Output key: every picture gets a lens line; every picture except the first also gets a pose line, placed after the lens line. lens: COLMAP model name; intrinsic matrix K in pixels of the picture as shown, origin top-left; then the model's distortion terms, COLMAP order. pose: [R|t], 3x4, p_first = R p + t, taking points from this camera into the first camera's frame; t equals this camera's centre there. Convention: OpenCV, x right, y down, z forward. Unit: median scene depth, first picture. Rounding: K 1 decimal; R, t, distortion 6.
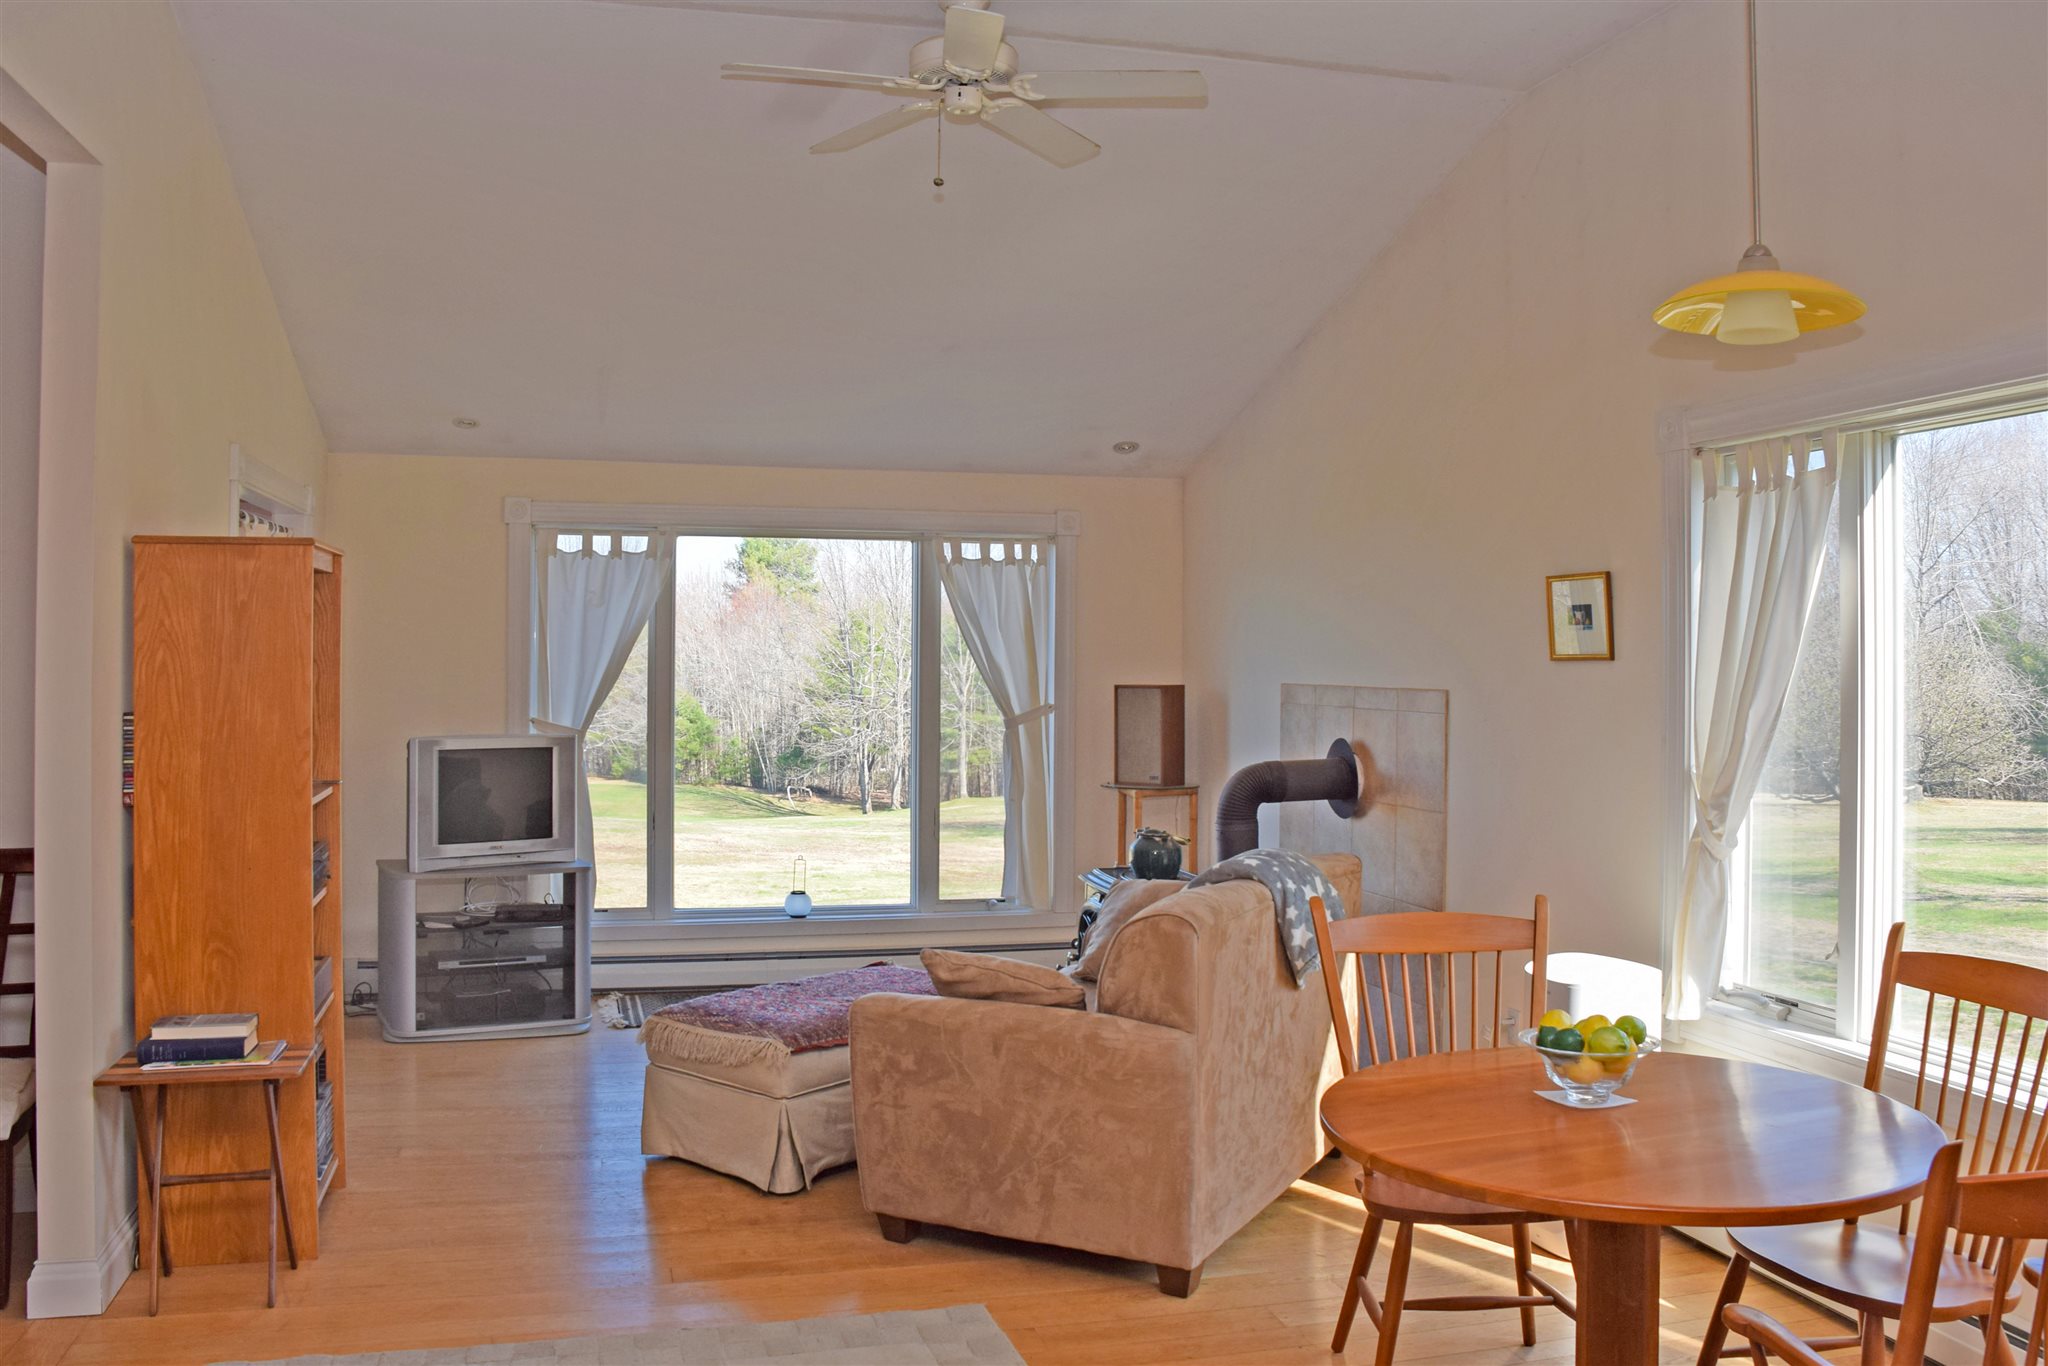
lens RADIAL K [[1635.4, 0, 1027.4], [0, 1635.4, 655.0], [0, 0, 1]] dist [-0.120151, 0.079553]
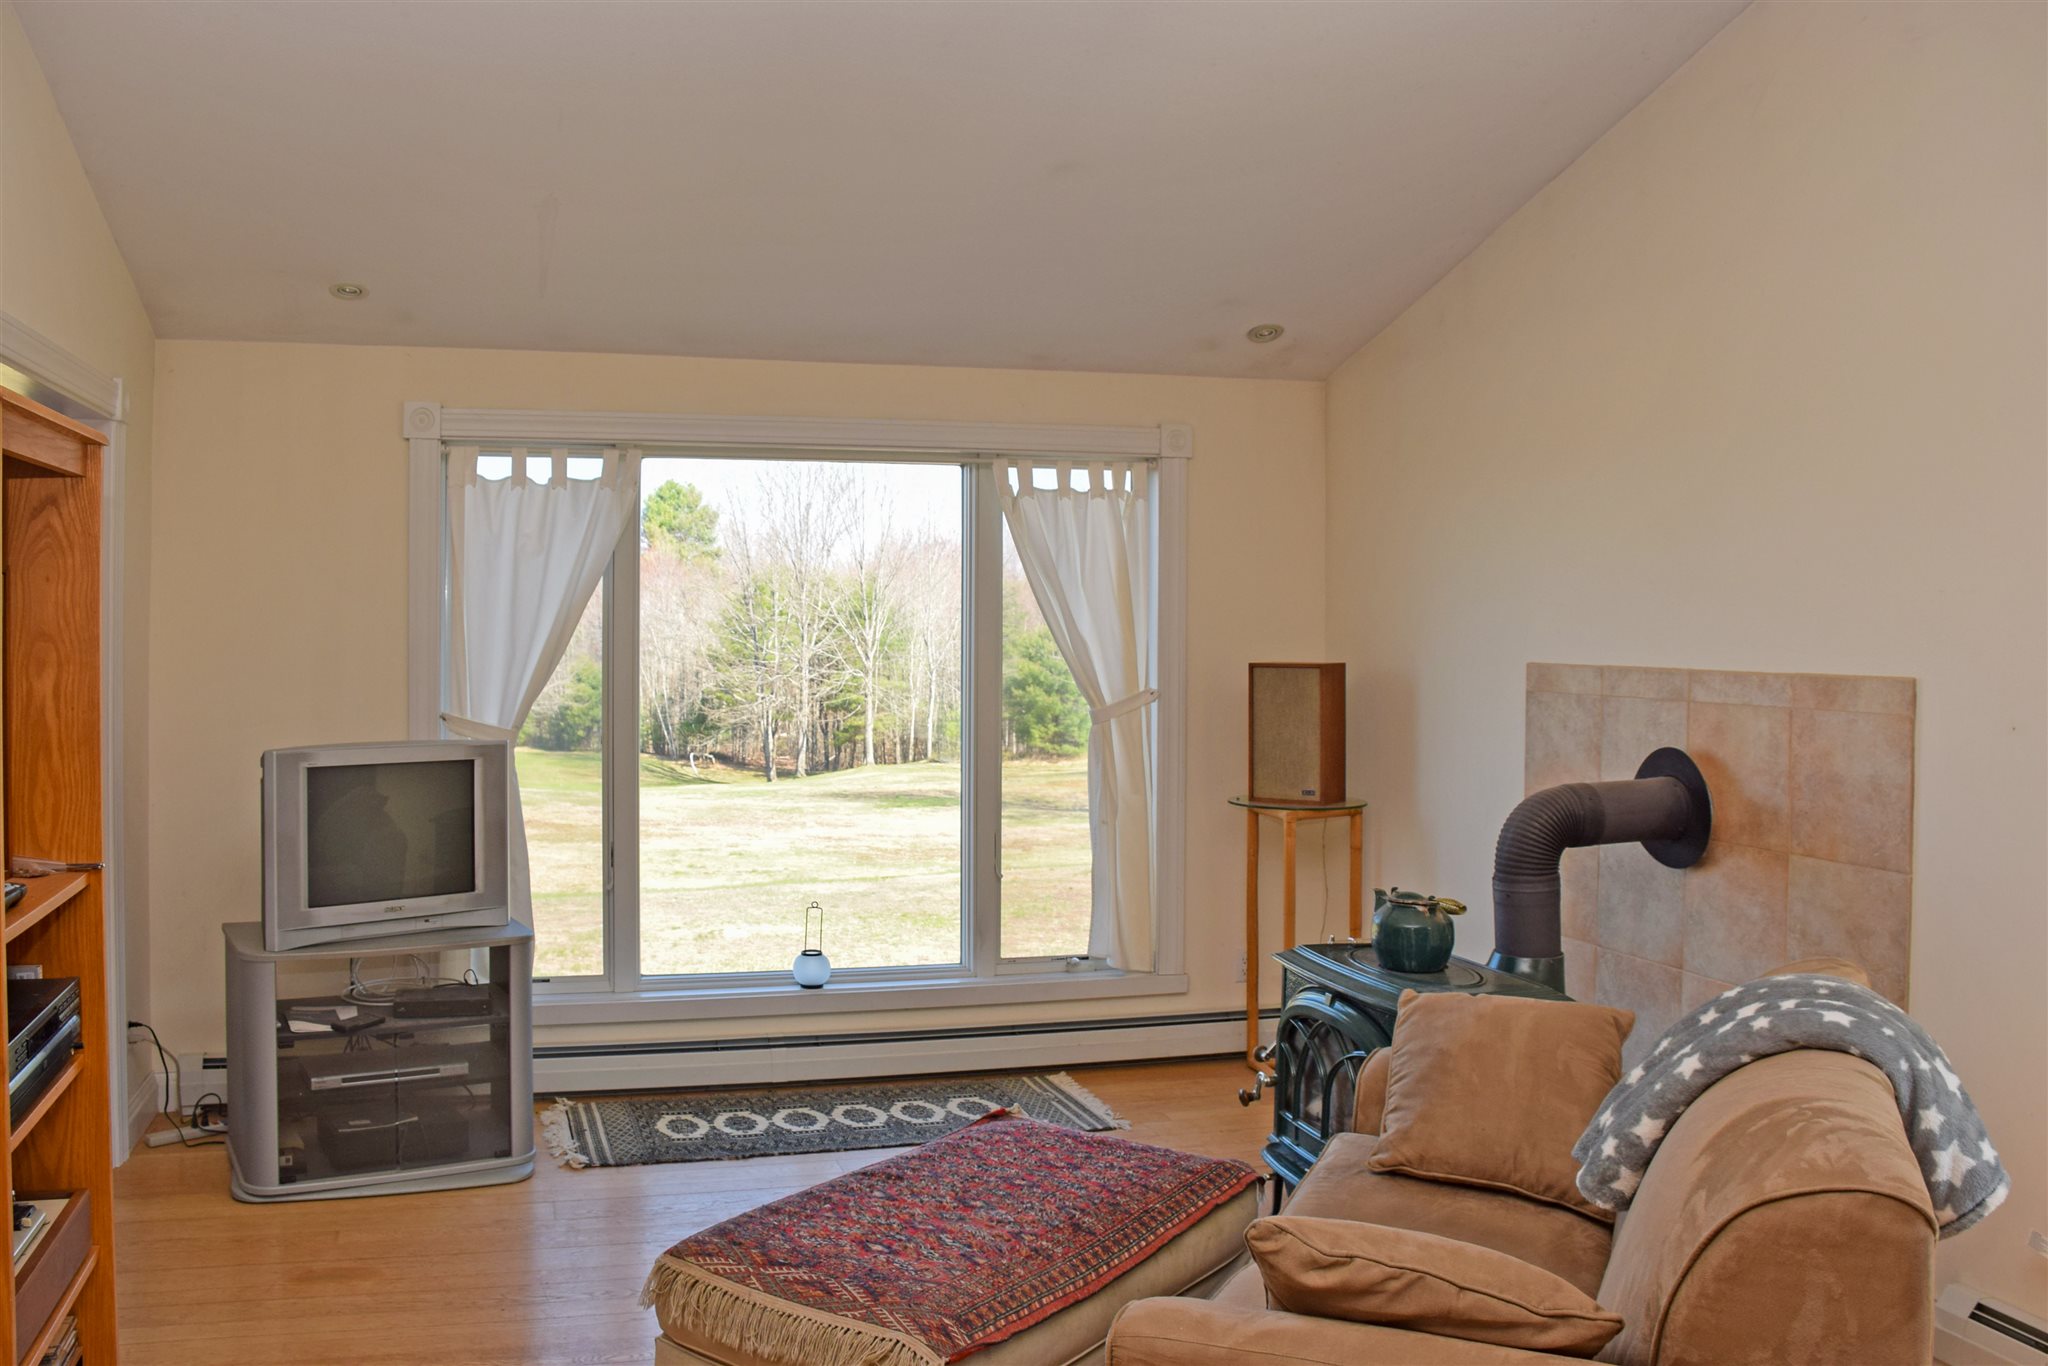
lens RADIAL K [[1567.9, 0, 859.8], [0, 1567.9, 624.5], [0, 0, 1]] dist [-0.129870, 0.056050]
pose [[0.999606, -0.003443, -0.027841, -0.119576], [0.003539, 0.999988, 0.003388, -0.001959], [0.027829, -0.003485, 0.999607, 0.371160]]
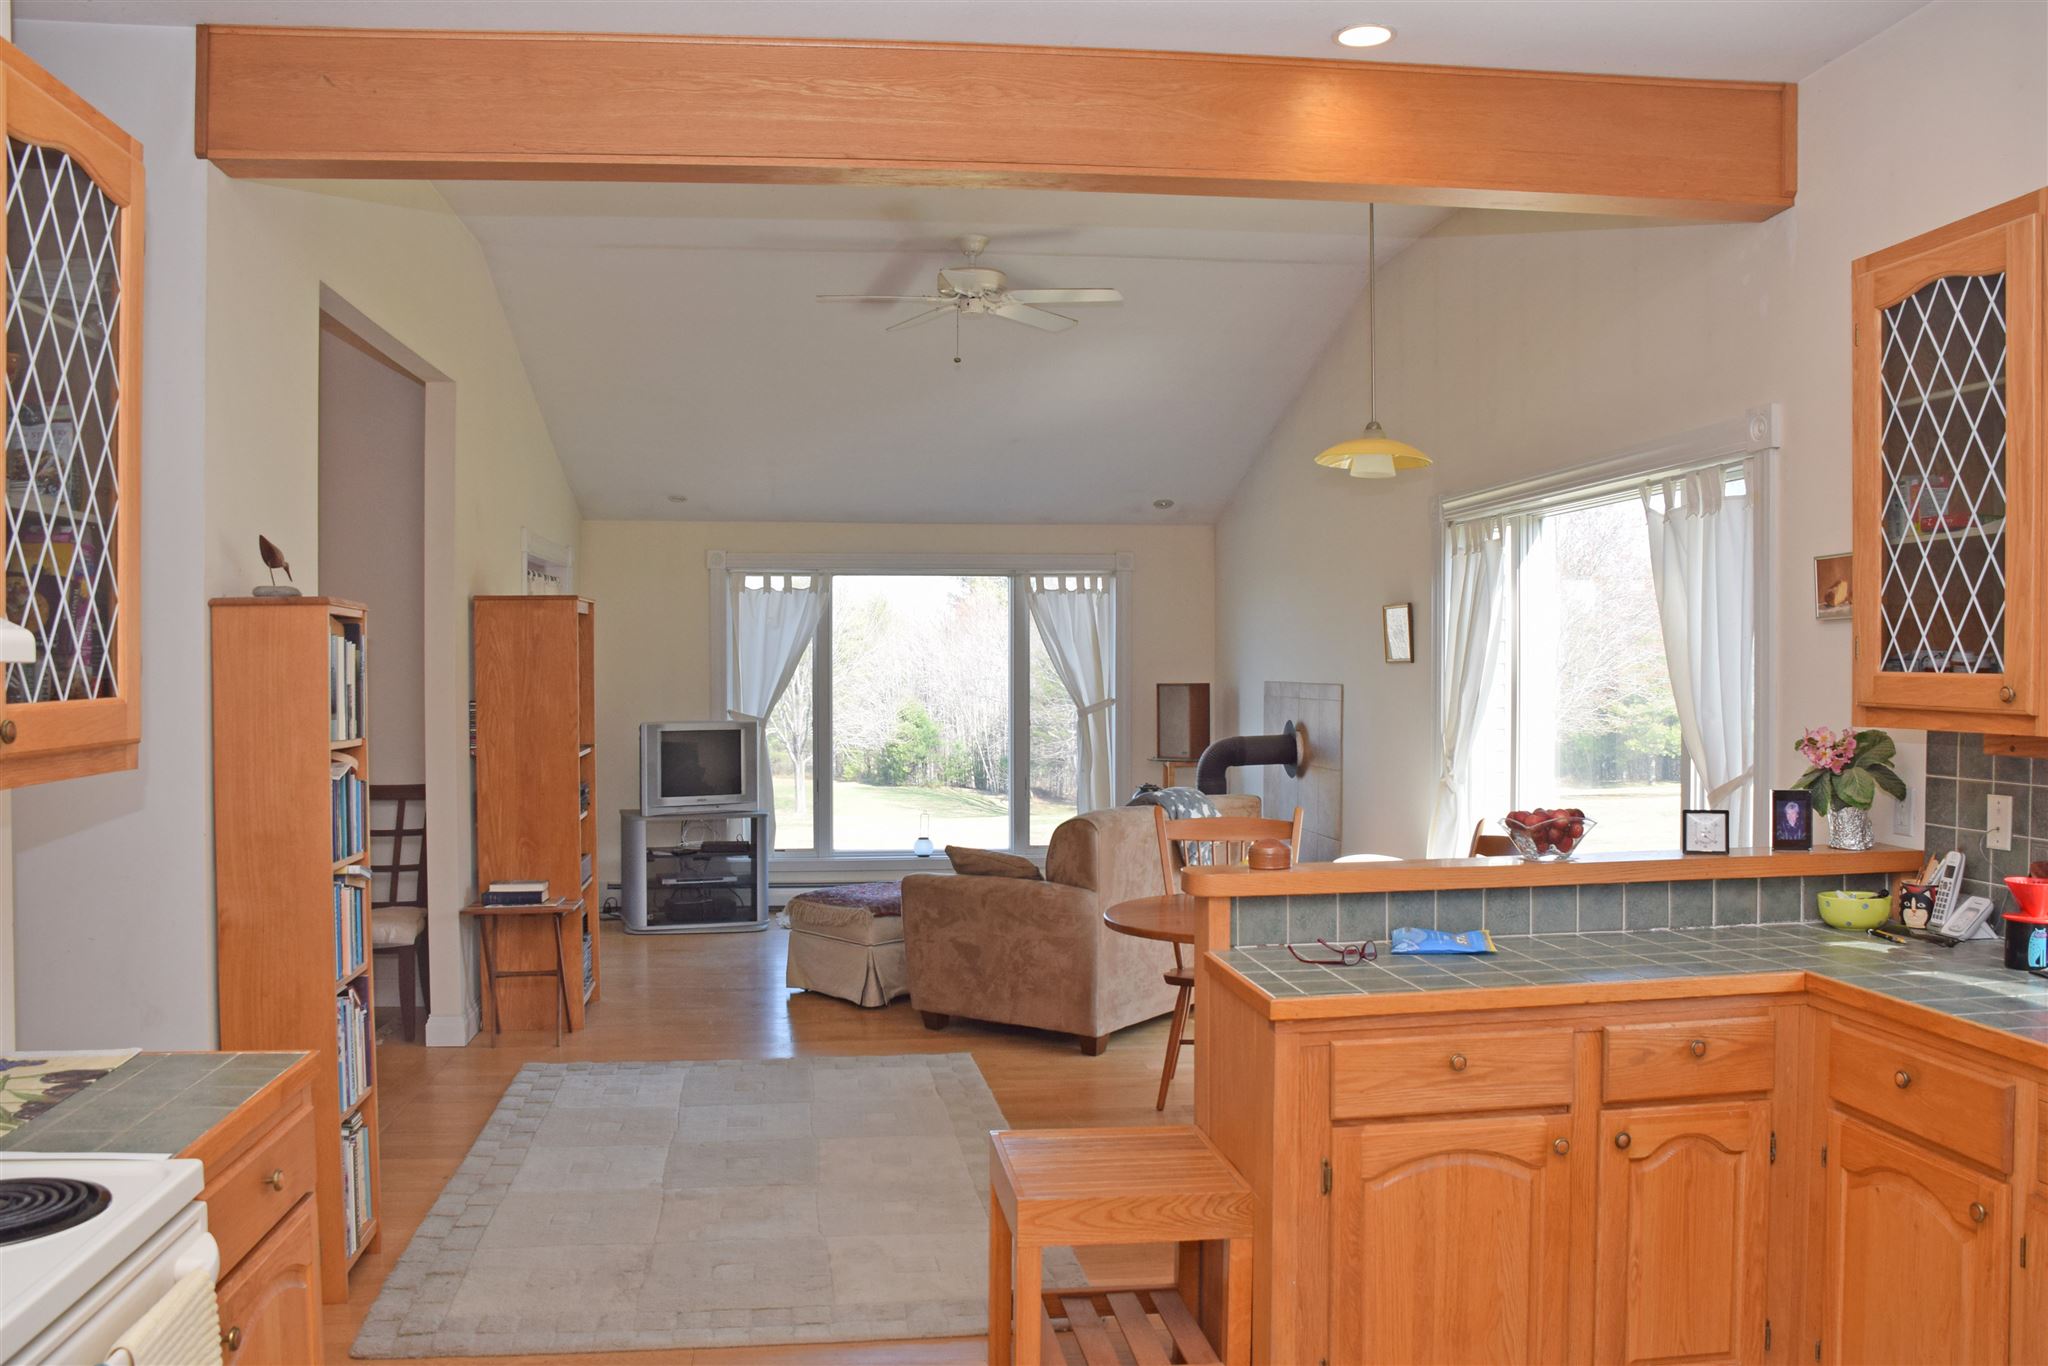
lens RADIAL K [[1692.8, 0, 1058.0], [0, 1692.8, 717.3], [0, 0, 1]] dist [-0.074862, 0.001345]
pose [[0.991138, -0.003415, -0.132792, 0.187470], [0.007874, 0.999422, 0.033072, -0.000339], [0.132603, -0.033824, 0.990592, -0.447279]]
